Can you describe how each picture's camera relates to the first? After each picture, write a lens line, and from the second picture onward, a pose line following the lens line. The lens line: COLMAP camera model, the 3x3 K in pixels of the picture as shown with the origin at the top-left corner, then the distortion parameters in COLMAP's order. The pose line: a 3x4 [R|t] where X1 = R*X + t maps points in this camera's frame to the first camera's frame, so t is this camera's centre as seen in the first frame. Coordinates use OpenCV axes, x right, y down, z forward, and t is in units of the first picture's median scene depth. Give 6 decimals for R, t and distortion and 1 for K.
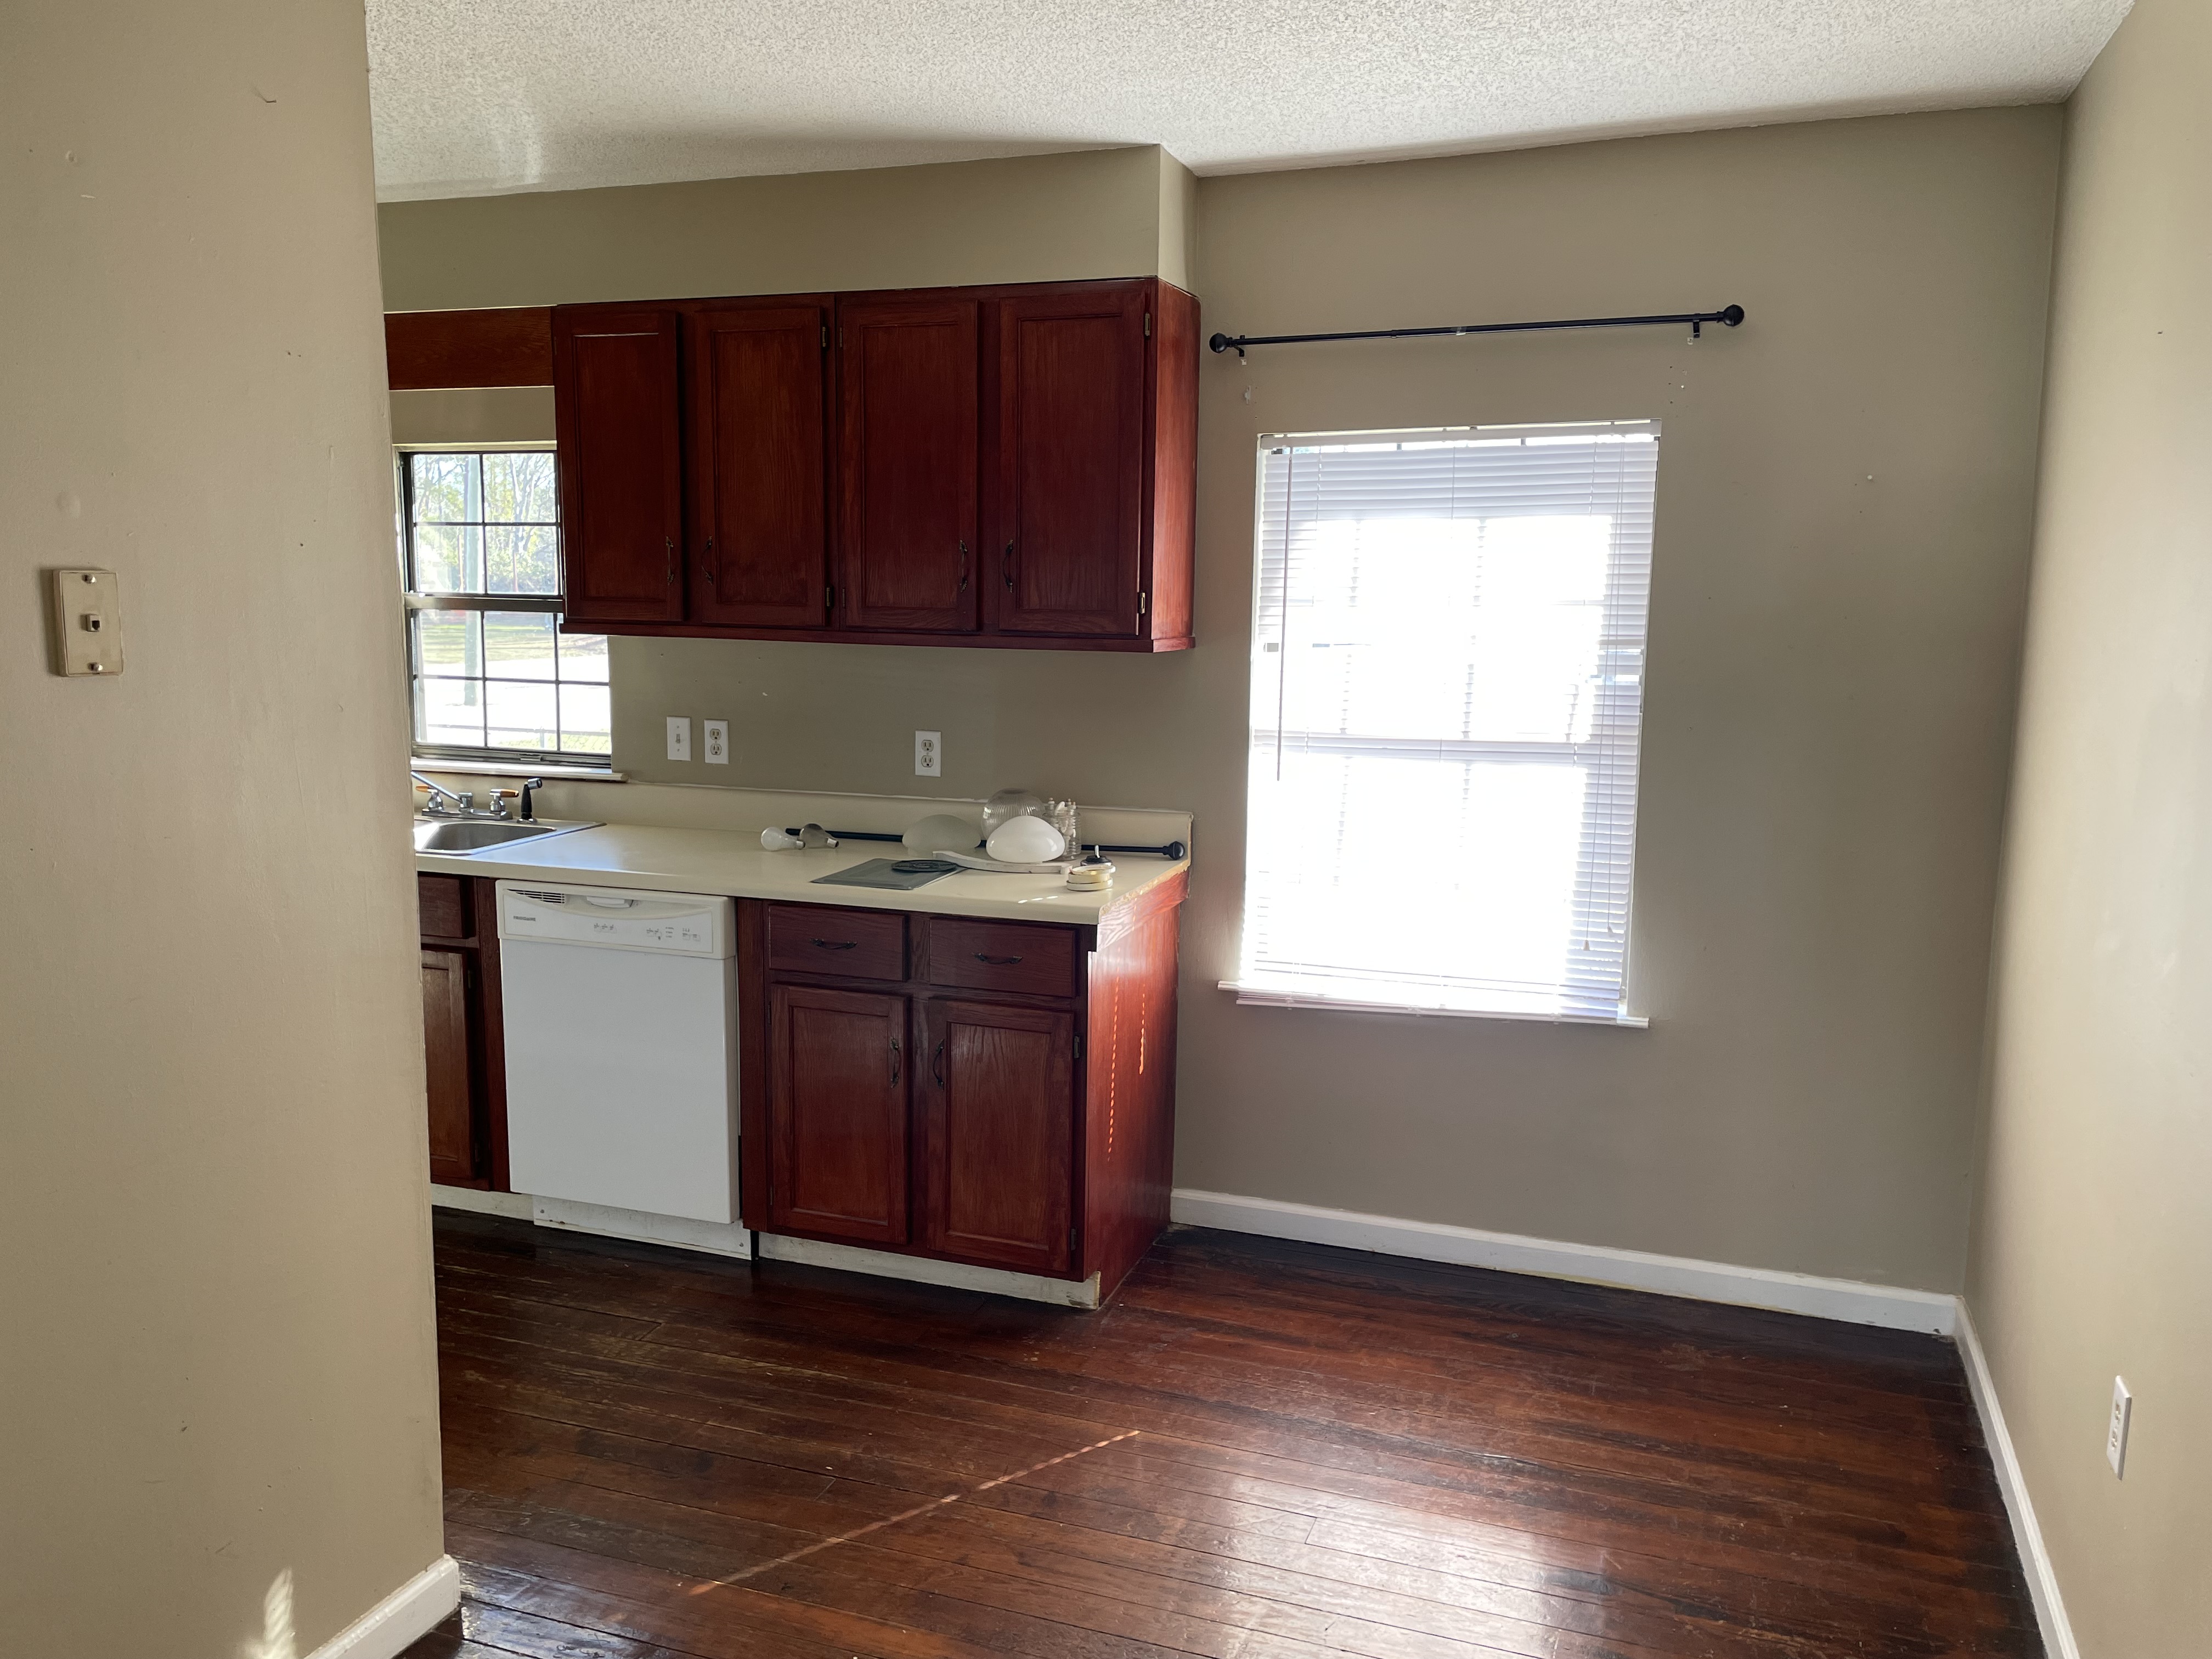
lens RADIAL K [[1686.0, 0, 1107.2], [0, 1686.0, 823.9], [0, 0, 1]] dist [0.035061, -0.002044]
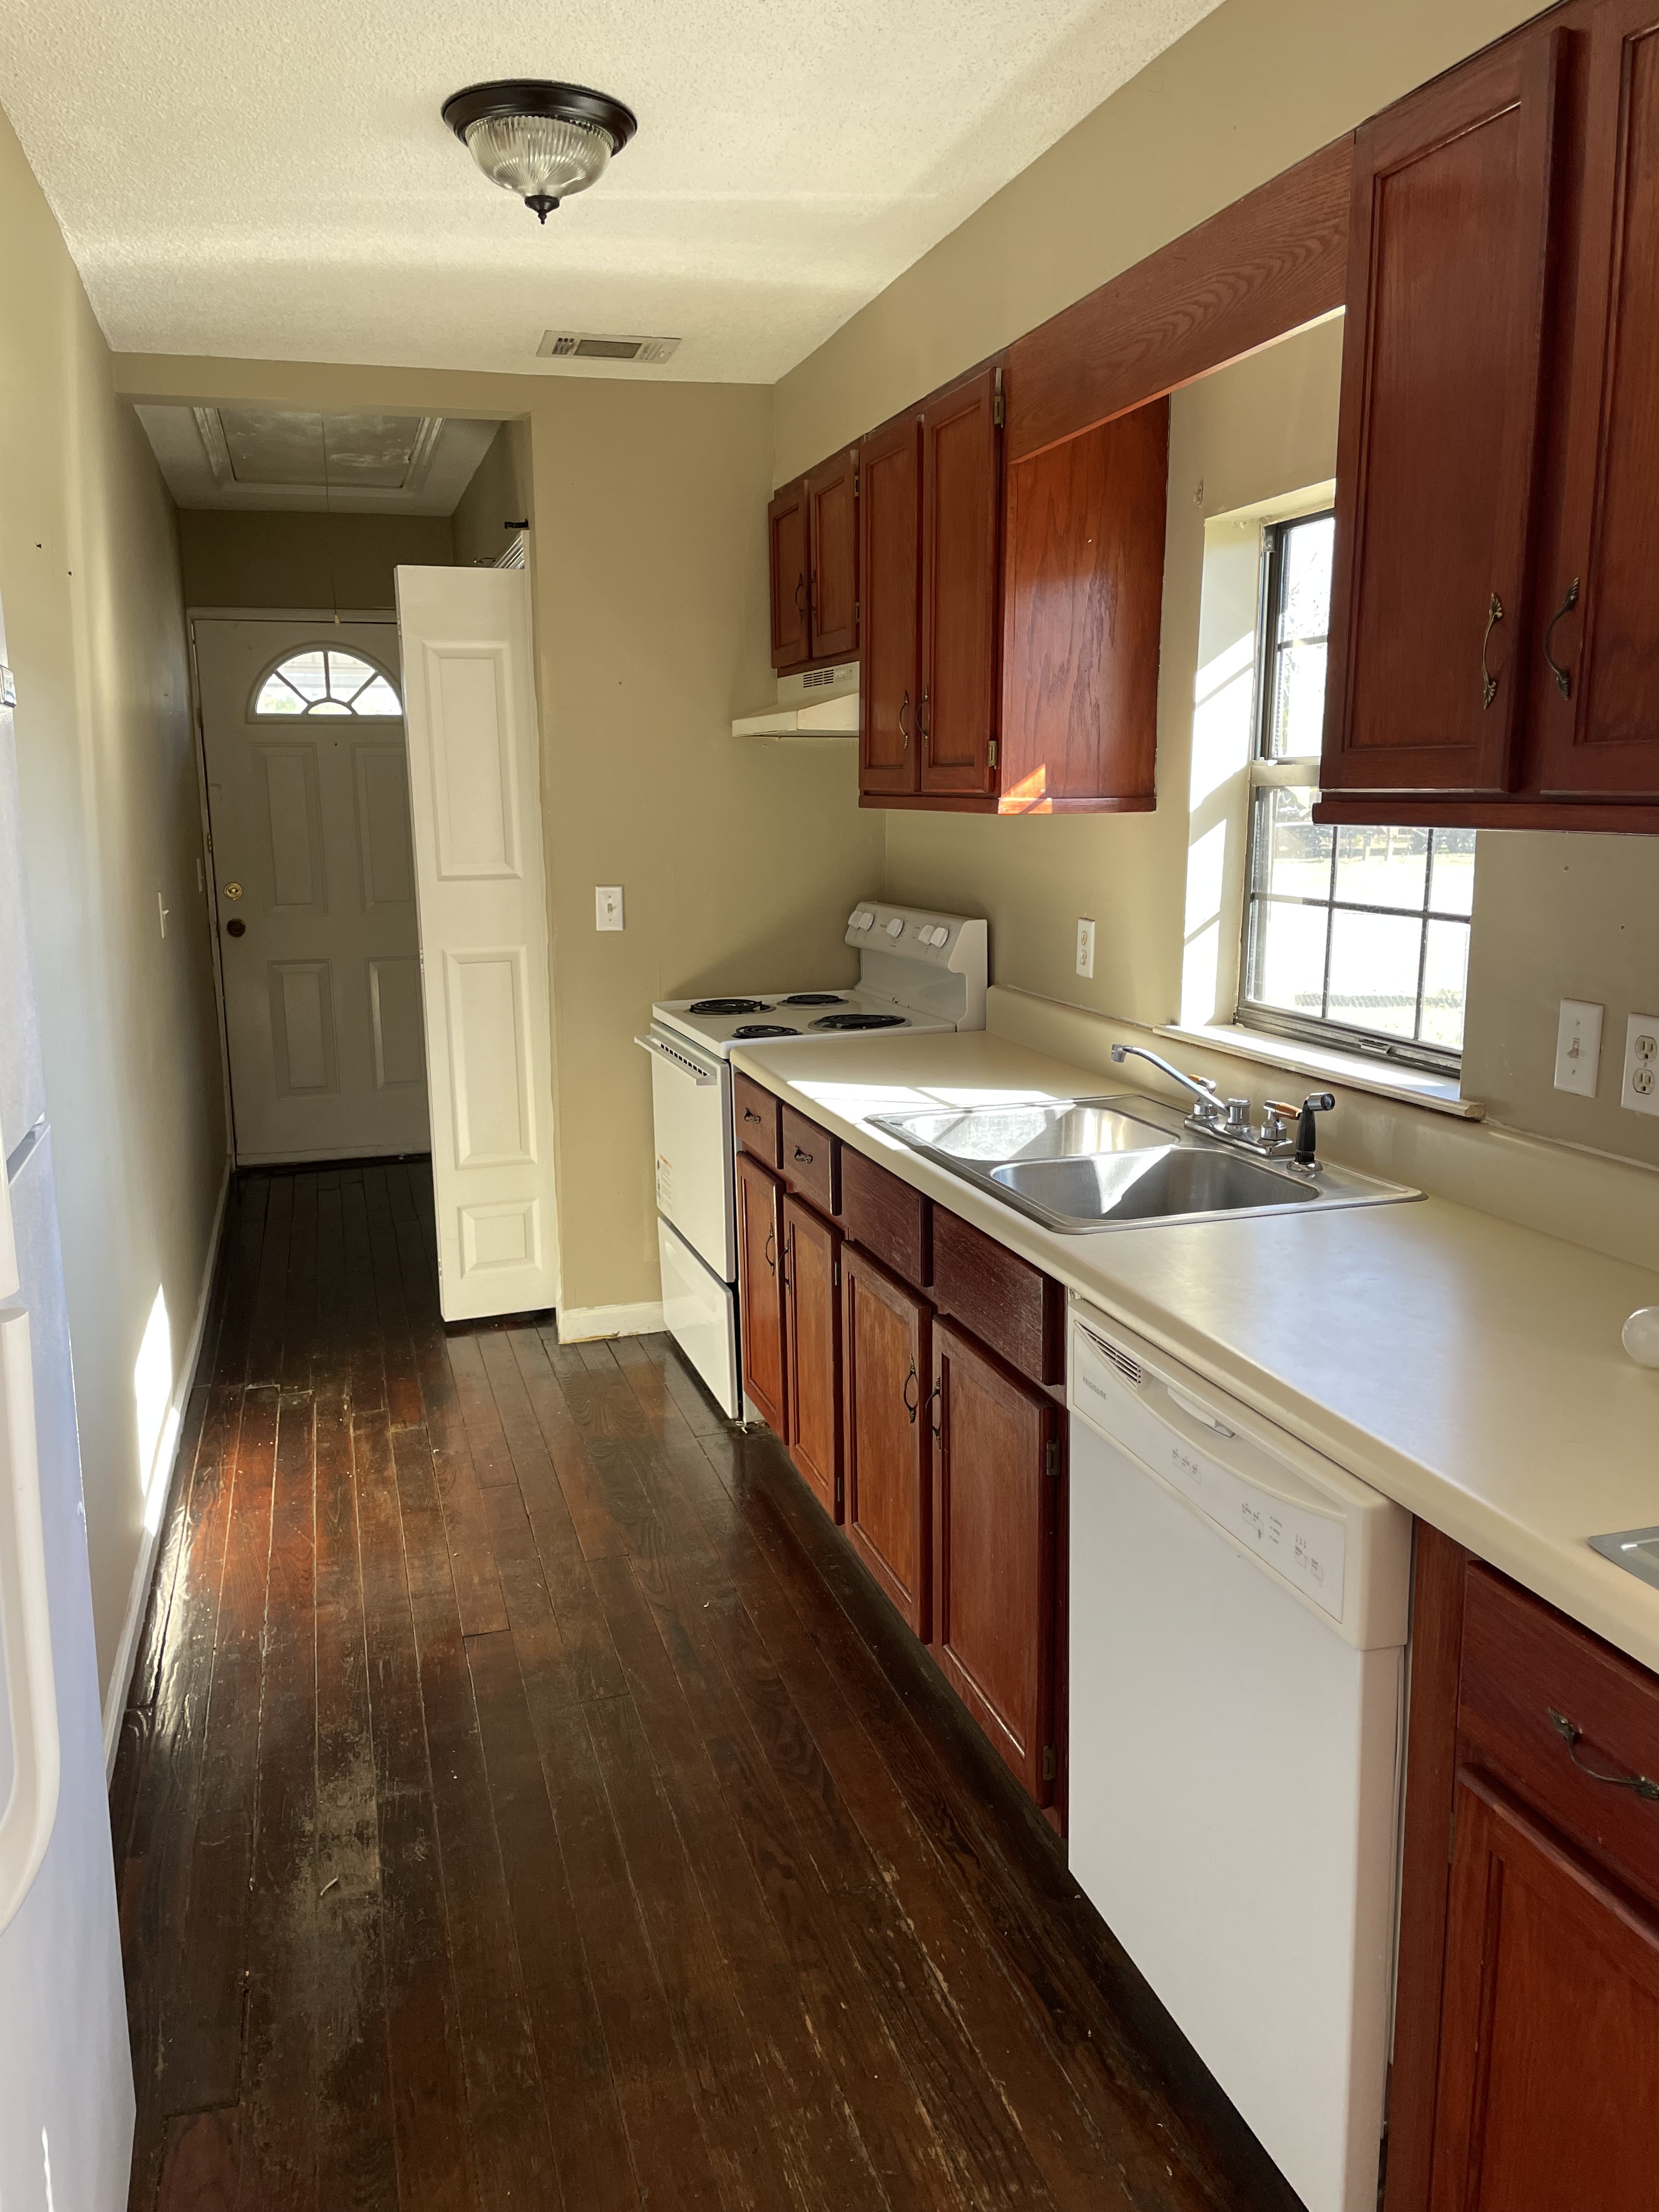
lens RADIAL K [[1686.0, 0, 831.1], [0, 1686.0, 1110.3], [0, 0, 1]] dist [0.035061, -0.002044]
pose [[0.614255, 0.134026, -0.777642, -0.010241], [-0.095963, 0.990844, 0.094971, -0.058255], [0.783251, 0.016288, 0.621493, 0.541367]]
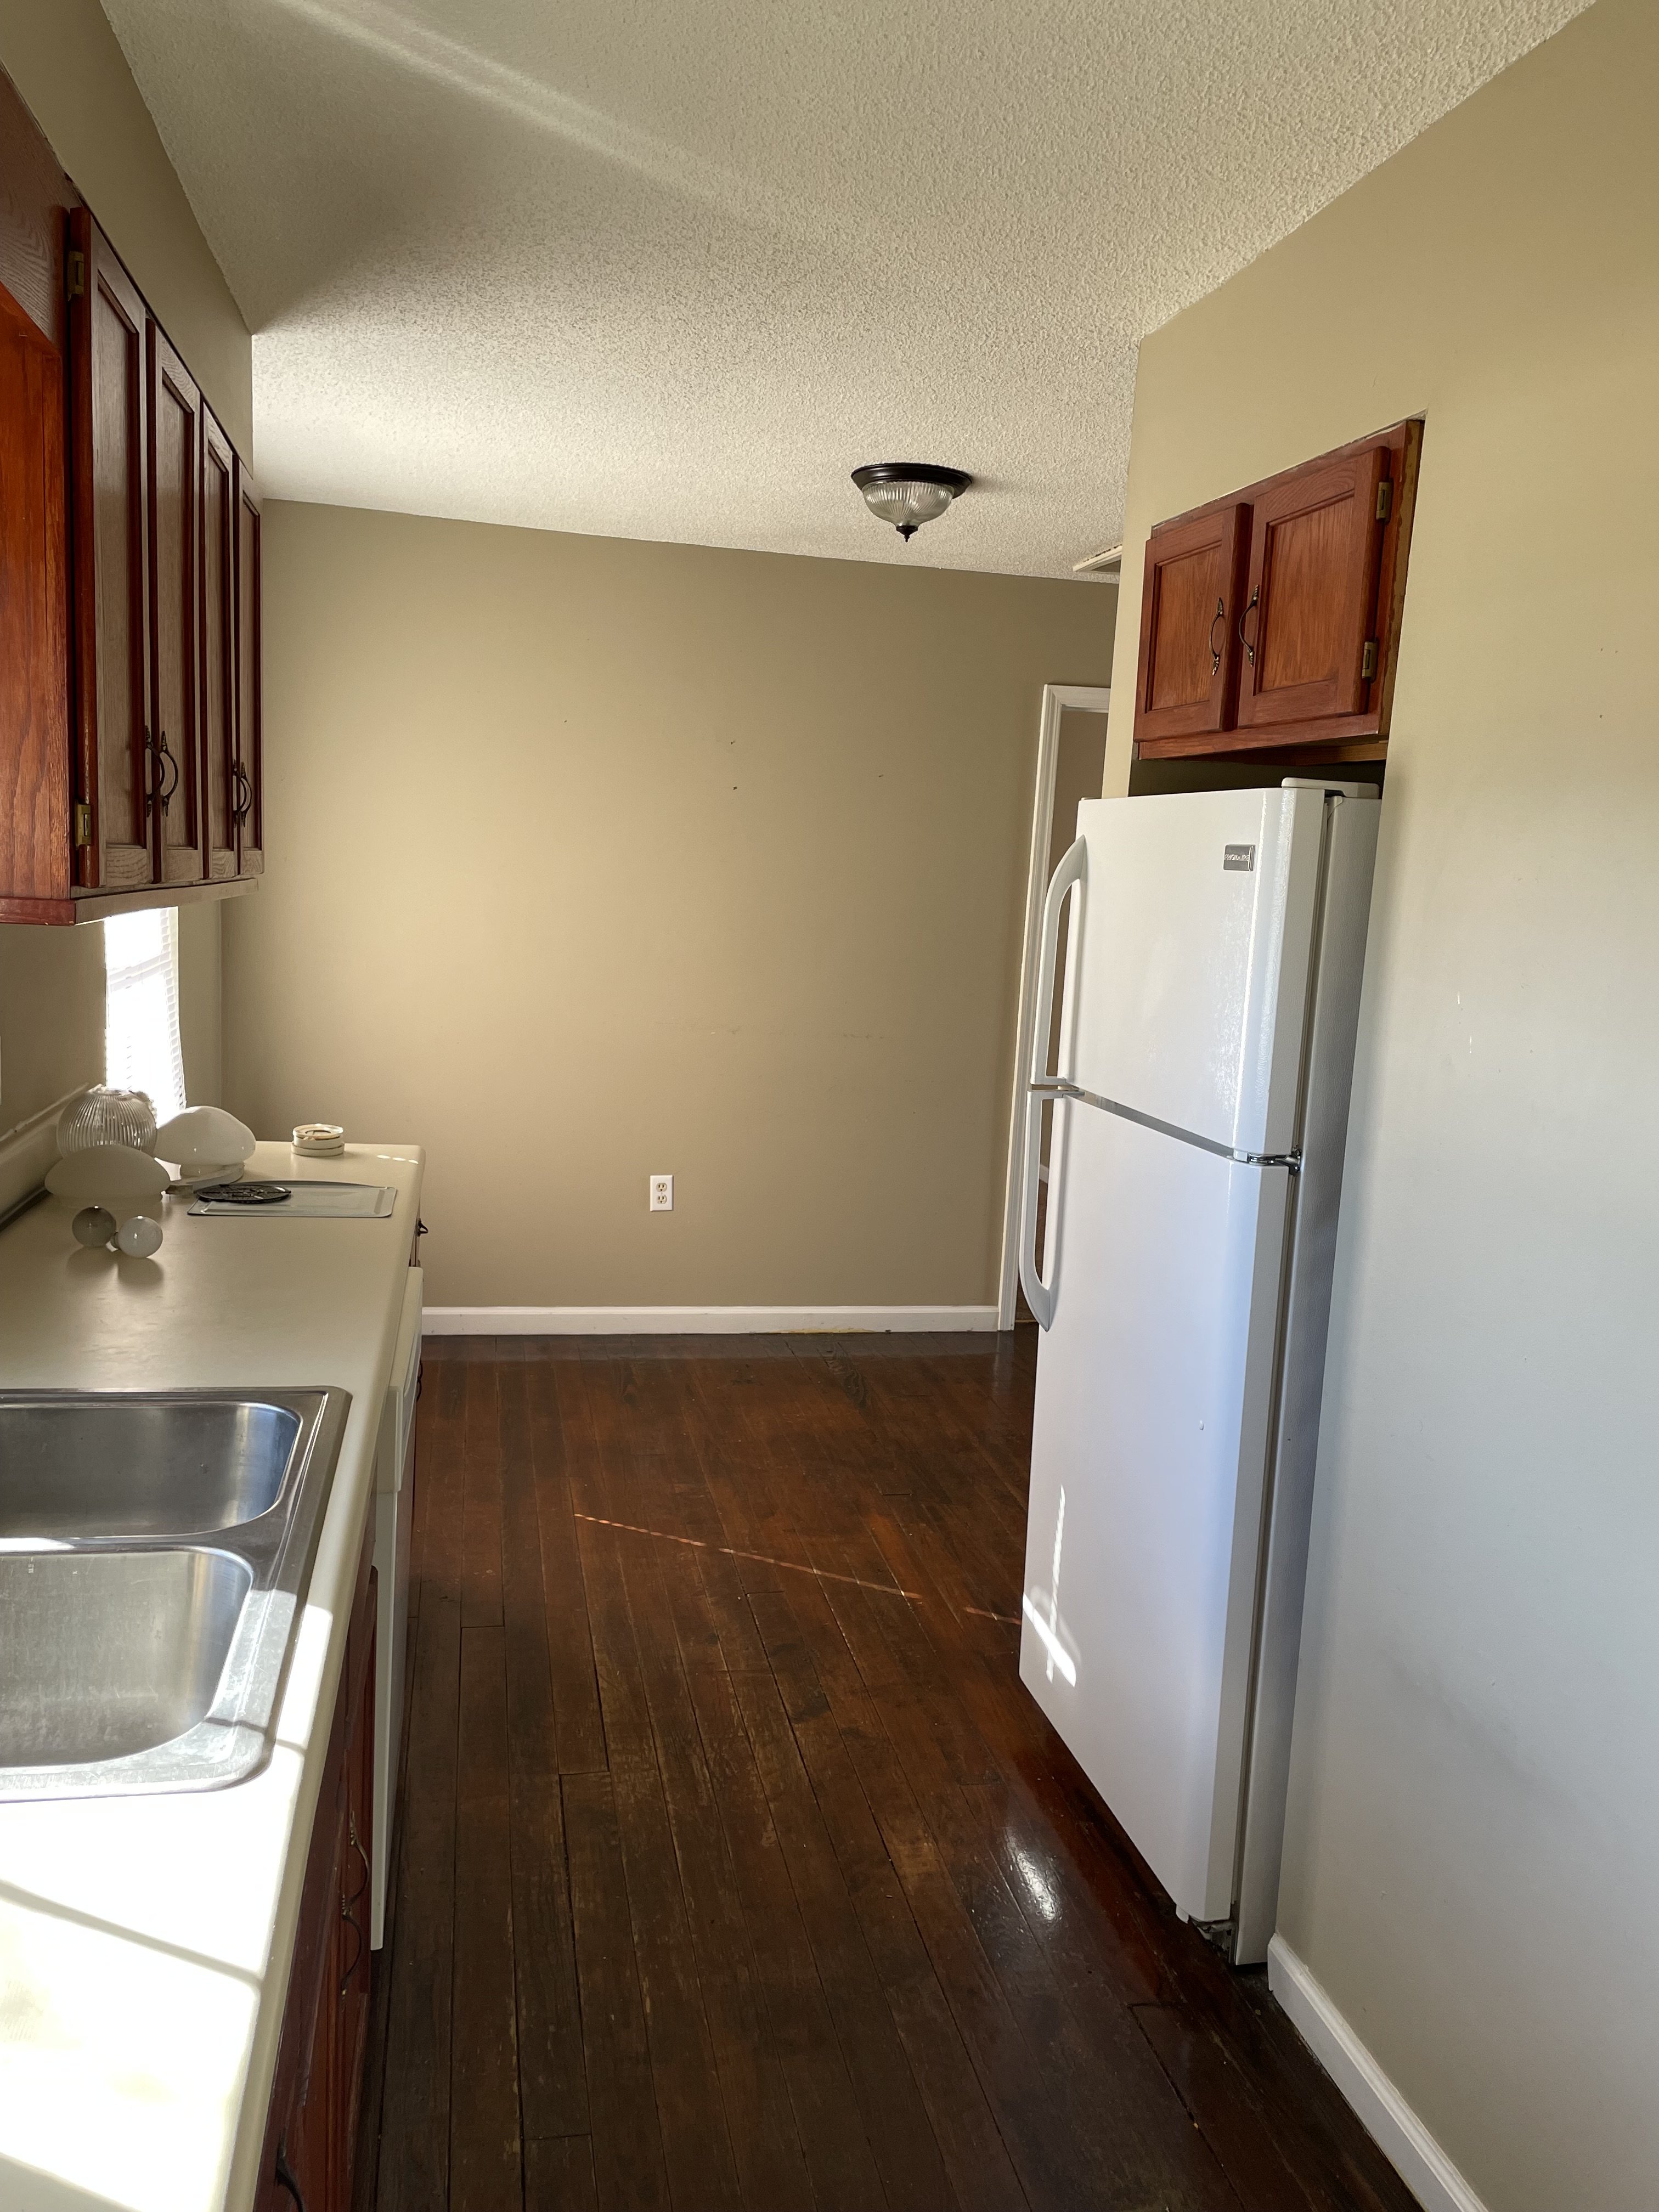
lens RADIAL K [[1686.0, 0, 836.9], [0, 1686.0, 1108.7], [0, 0, 1]] dist [0.035061, -0.002044]
pose [[-0.542996, -0.142661, 0.827529, -0.755998], [0.076852, 0.972885, 0.218147, -0.138424], [-0.836211, 0.182051, -0.517309, 0.995799]]
